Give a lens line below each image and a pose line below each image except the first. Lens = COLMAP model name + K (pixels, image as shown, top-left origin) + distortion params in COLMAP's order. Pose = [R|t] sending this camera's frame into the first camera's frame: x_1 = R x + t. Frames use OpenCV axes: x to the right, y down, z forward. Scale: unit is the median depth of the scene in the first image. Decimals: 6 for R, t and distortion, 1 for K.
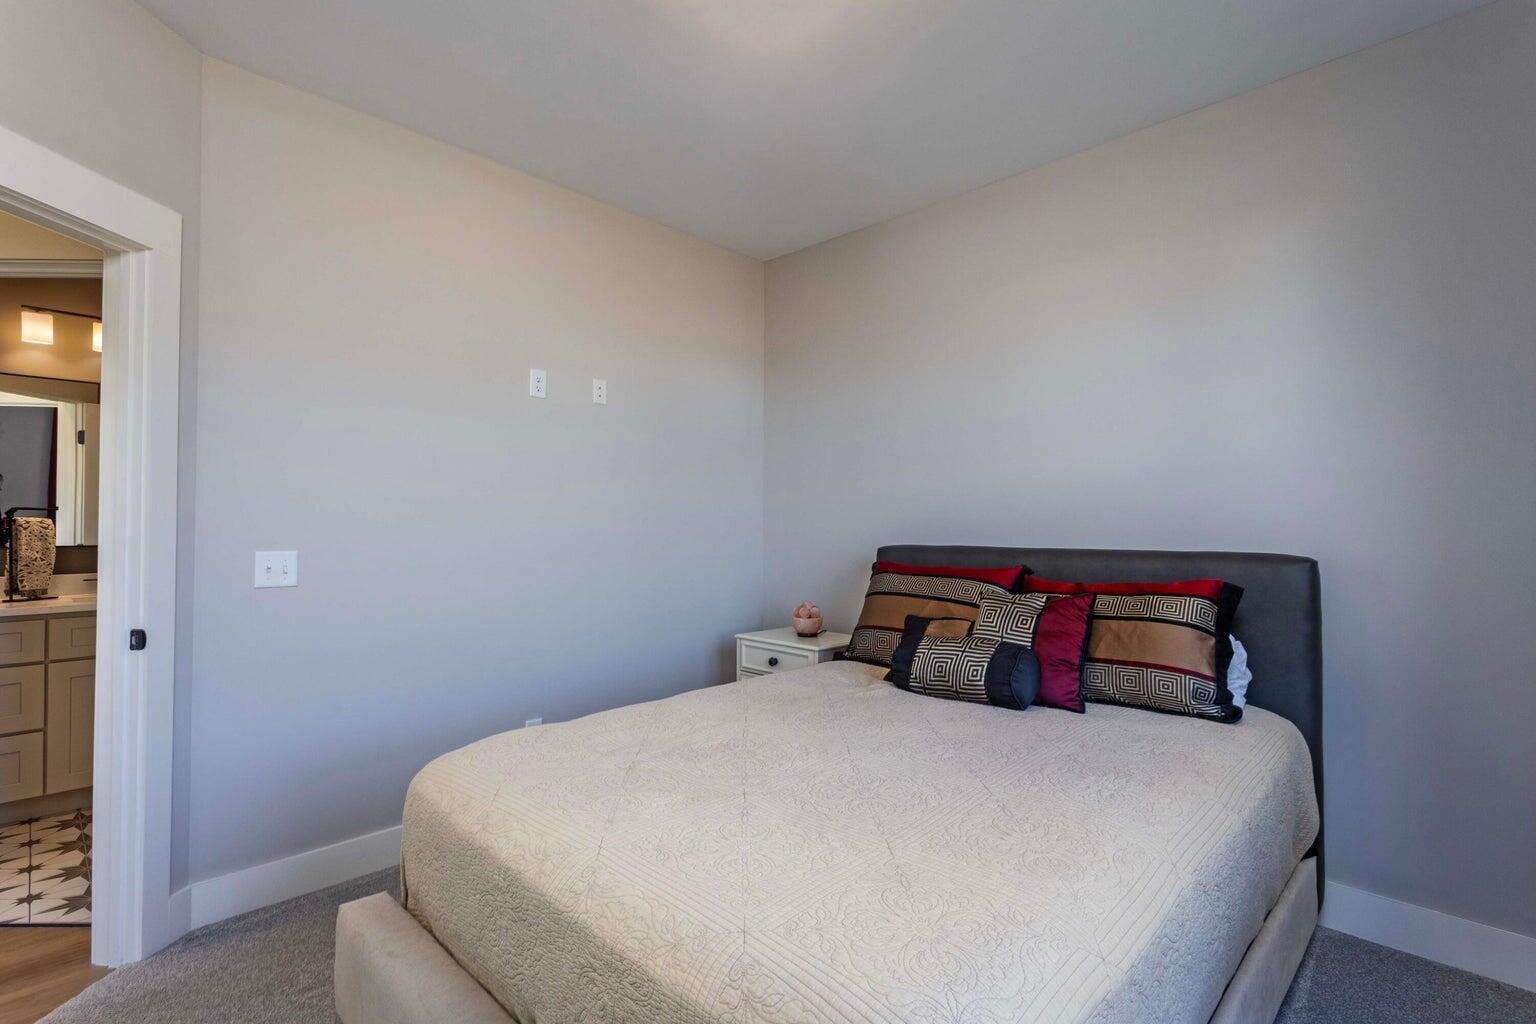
lens RADIAL K [[719.4, 0, 773.7], [0, 719.4, 517.8], [0, 0, 1]] dist [0.005930, -0.000327]
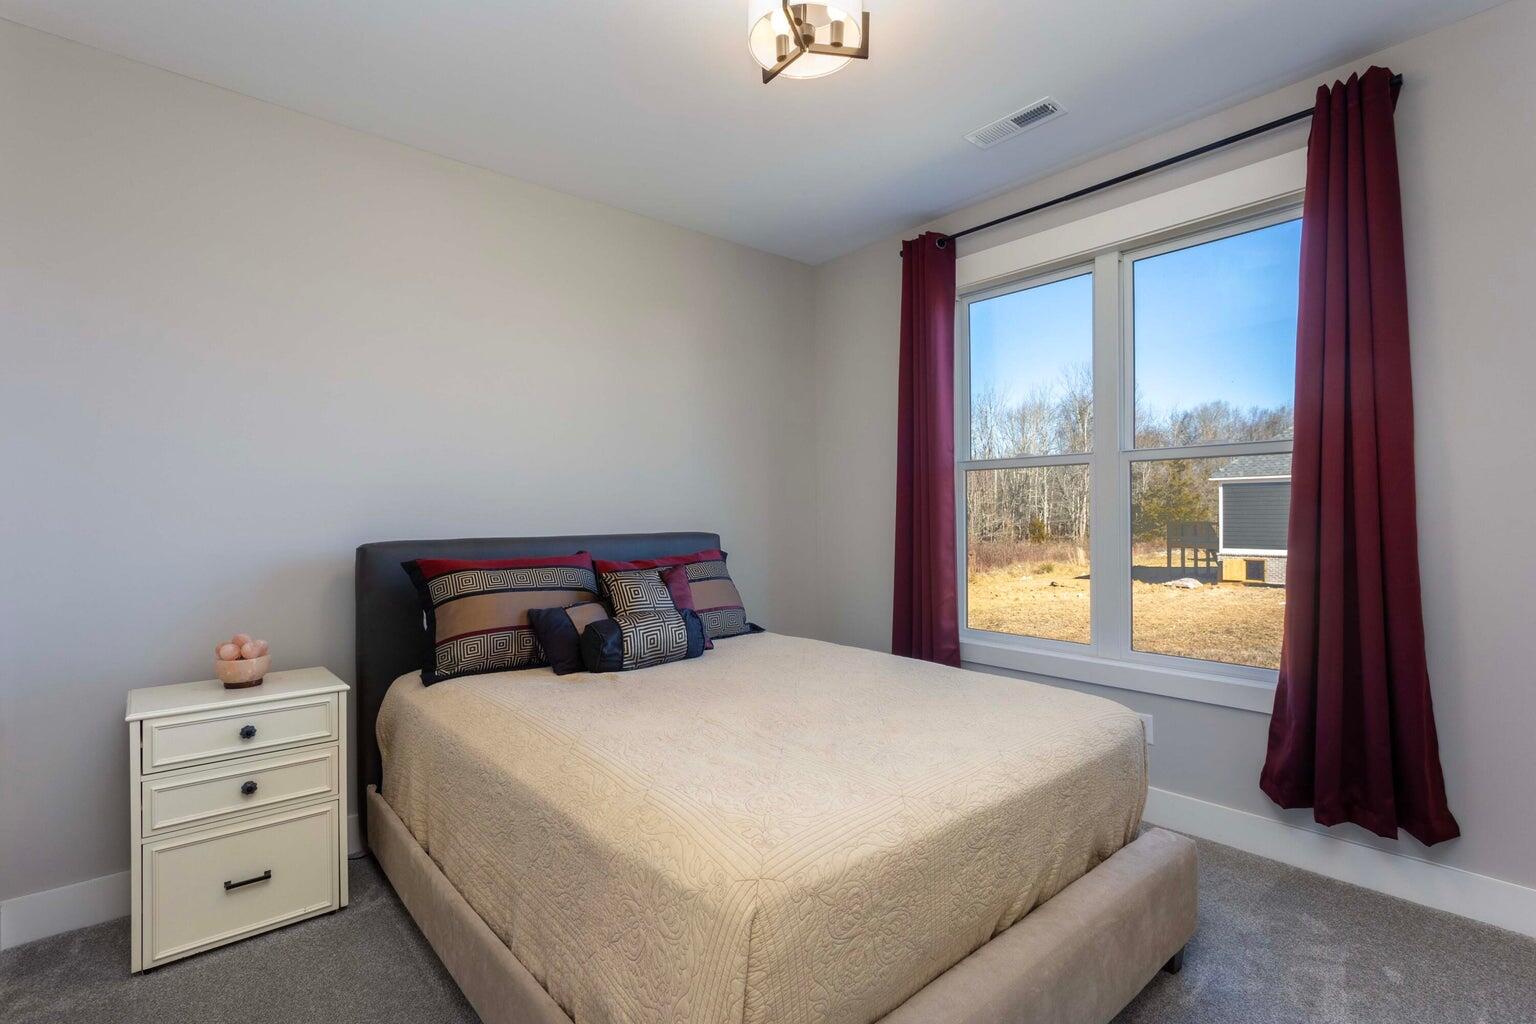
lens RADIAL K [[719.4, 0, 773.7], [0, 719.4, 517.8], [0, 0, 1]] dist [0.005930, -0.000327]
pose [[0.079591, -0.006290, 0.996808, -0.742472], [-0.007304, 0.999950, 0.006893, 0.004565], [-0.996801, -0.007829, 0.079541, 0.602304]]
